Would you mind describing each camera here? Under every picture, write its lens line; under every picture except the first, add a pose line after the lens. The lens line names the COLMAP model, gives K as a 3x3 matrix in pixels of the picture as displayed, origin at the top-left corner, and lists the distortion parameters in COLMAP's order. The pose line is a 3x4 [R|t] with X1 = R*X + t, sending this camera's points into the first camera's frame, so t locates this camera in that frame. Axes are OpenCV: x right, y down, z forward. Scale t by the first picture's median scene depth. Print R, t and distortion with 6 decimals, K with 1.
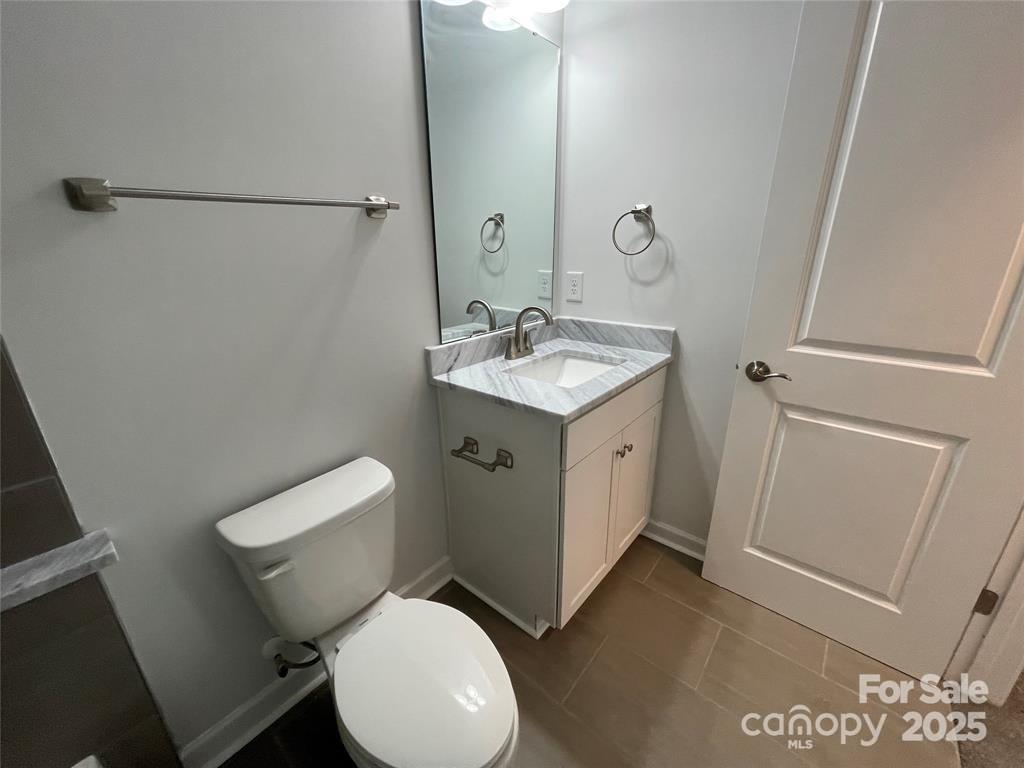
lens RADIAL K [[420.9, 0, 508.2], [0, 420.9, 384.3], [0, 0, 1]] dist [0.024800, 0.000028]
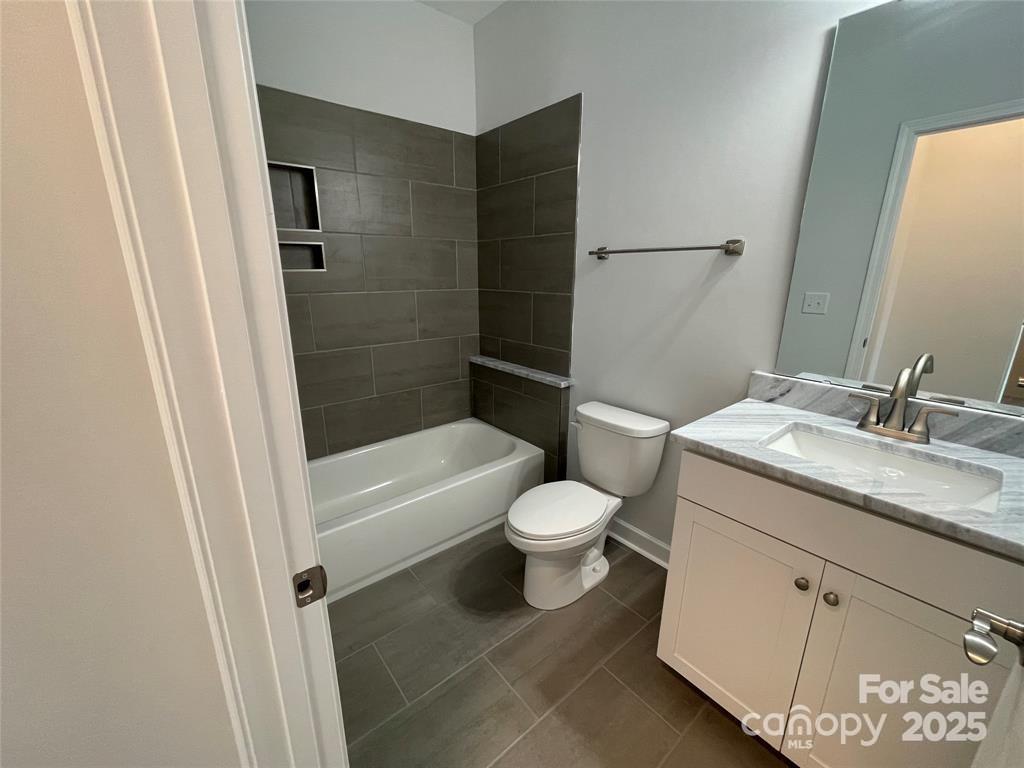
lens RADIAL K [[420.9, 0, 508.2], [0, 420.9, 384.3], [0, 0, 1]] dist [0.024800, 0.000028]
pose [[-0.146981, 0.289284, -0.945892, 0.965067], [-0.324239, 0.889350, 0.322375, -0.206618], [0.934487, 0.354078, -0.036921, 0.465737]]
